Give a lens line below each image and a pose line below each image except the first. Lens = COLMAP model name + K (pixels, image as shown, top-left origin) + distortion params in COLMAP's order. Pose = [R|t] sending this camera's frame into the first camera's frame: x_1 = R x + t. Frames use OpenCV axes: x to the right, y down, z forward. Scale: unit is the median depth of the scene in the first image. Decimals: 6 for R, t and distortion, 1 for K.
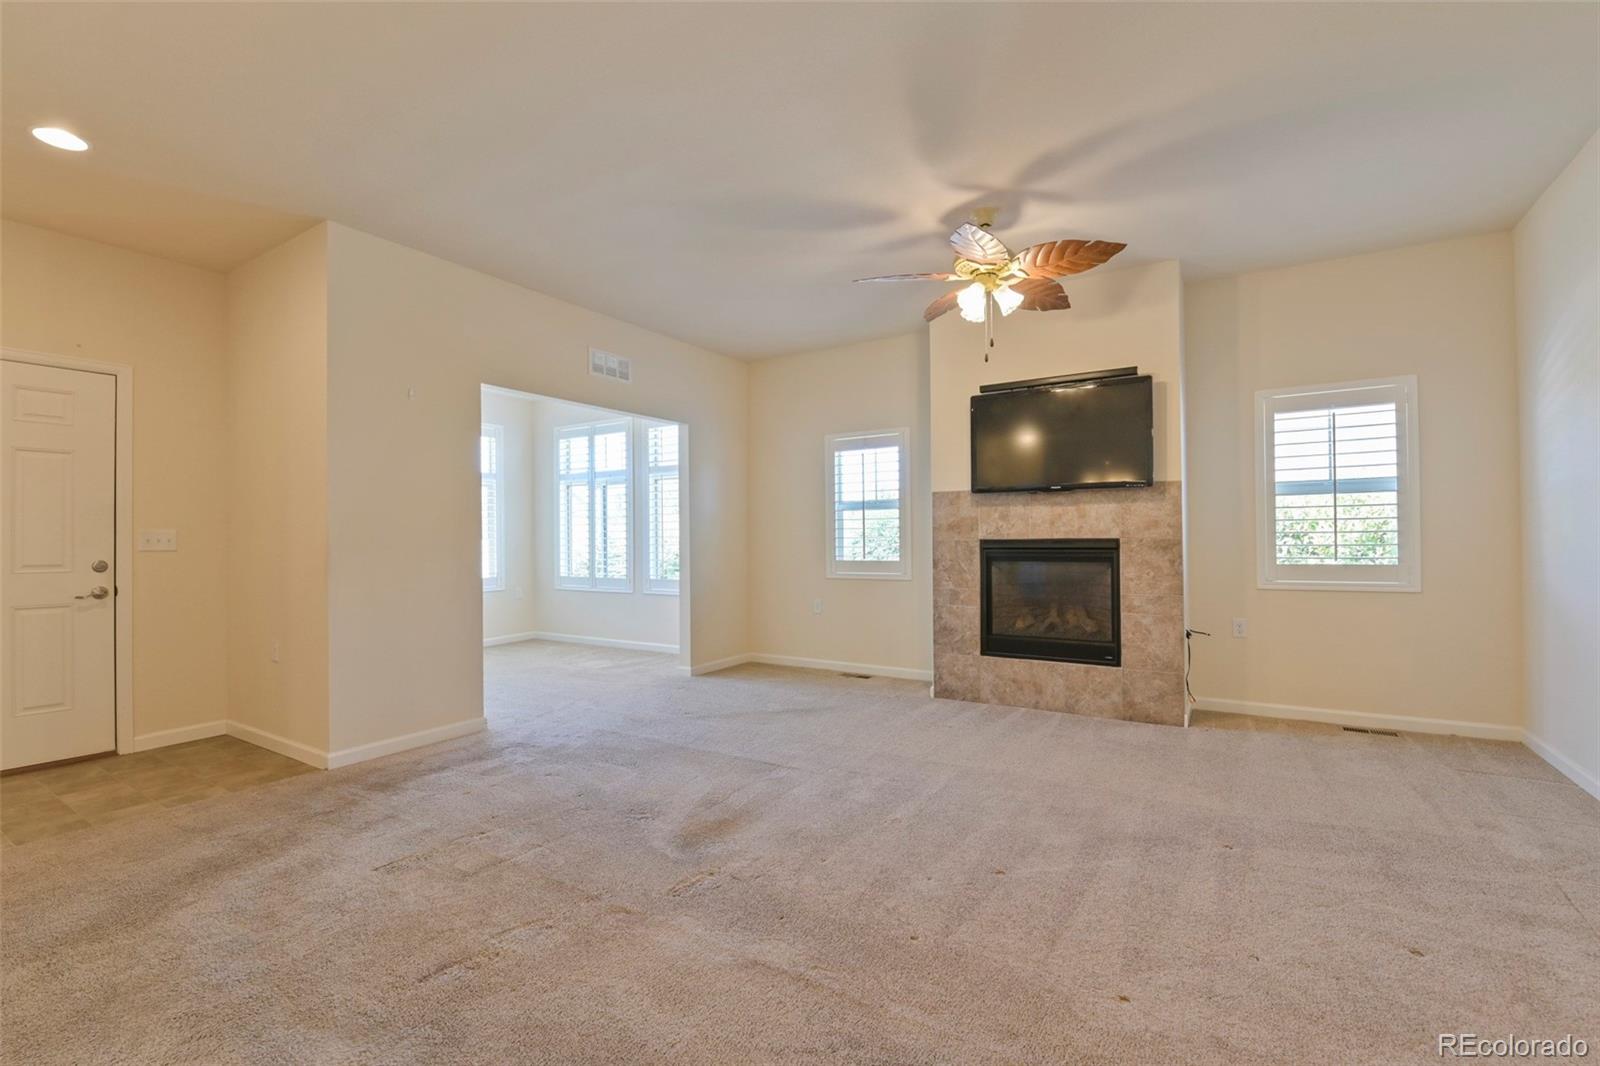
lens RADIAL K [[691.2, 0, 799.6], [0, 691.2, 531.7], [0, 0, 1]] dist [-0.002618, -0.003516]
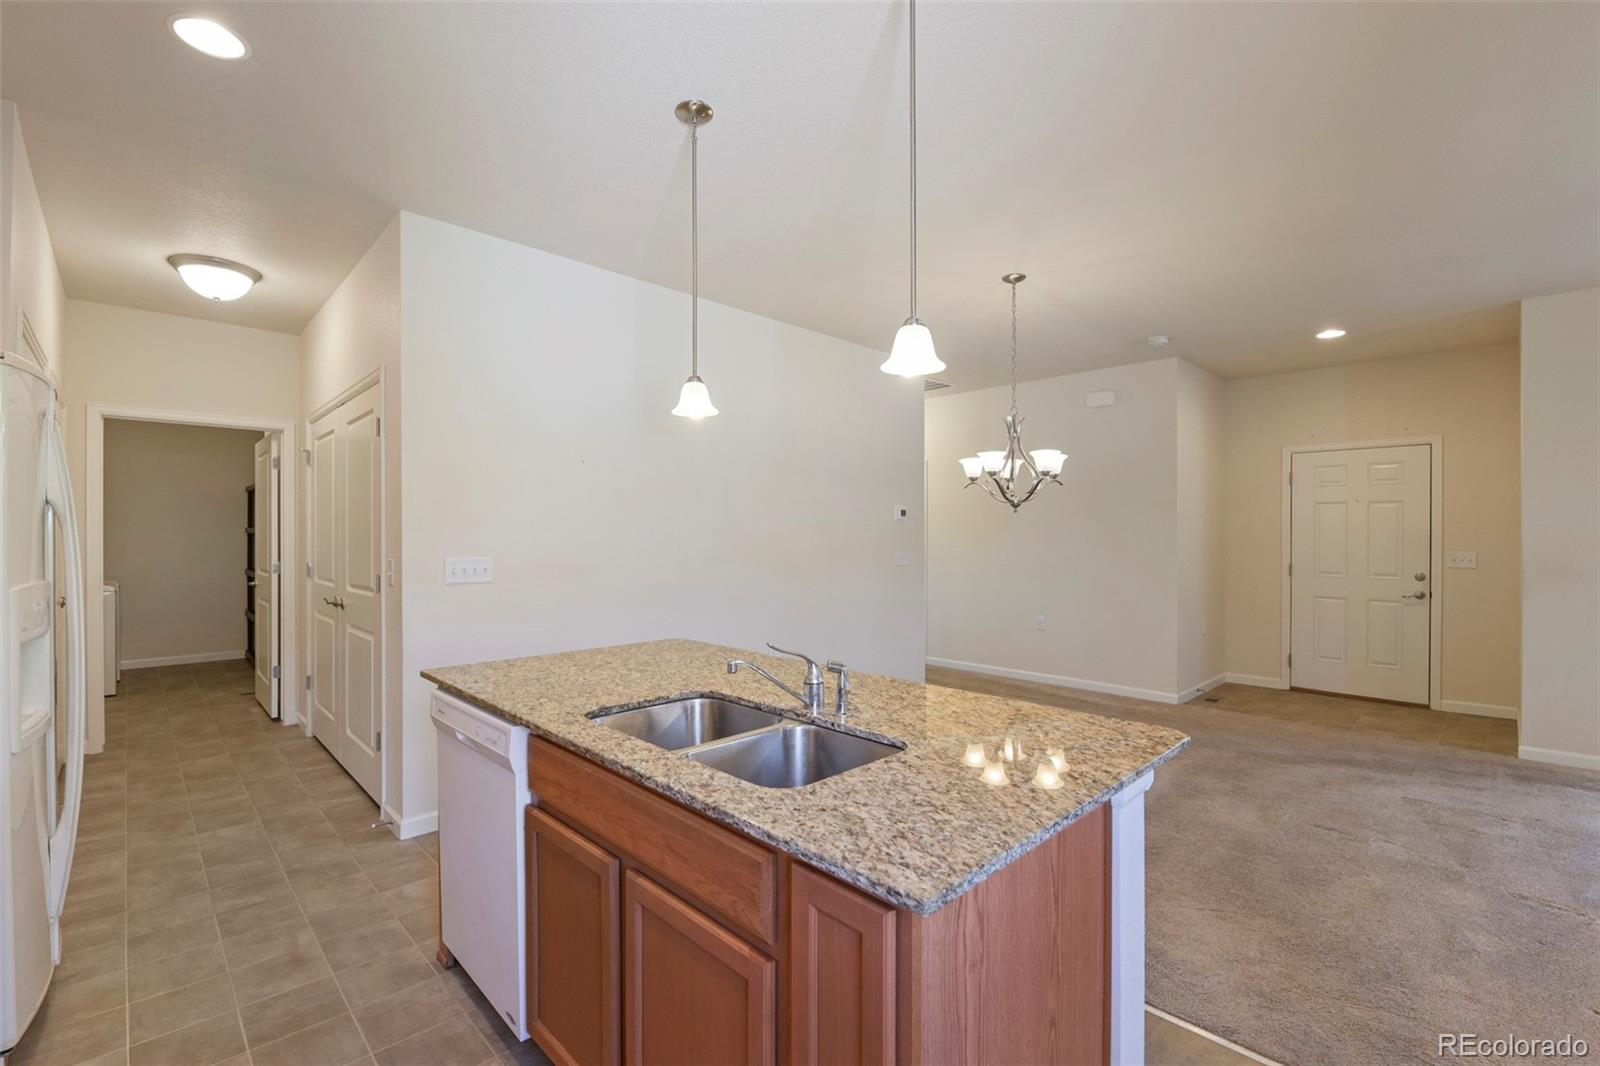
lens RADIAL K [[691.2, 0, 803.6], [0, 691.2, 536.8], [0, 0, 1]] dist [-0.002618, -0.003516]
pose [[-0.240364, 0.005932, -0.970665, 0.769556], [0.012619, 0.999916, 0.002986, -0.059949], [0.970601, -0.011531, -0.240419, 0.080491]]
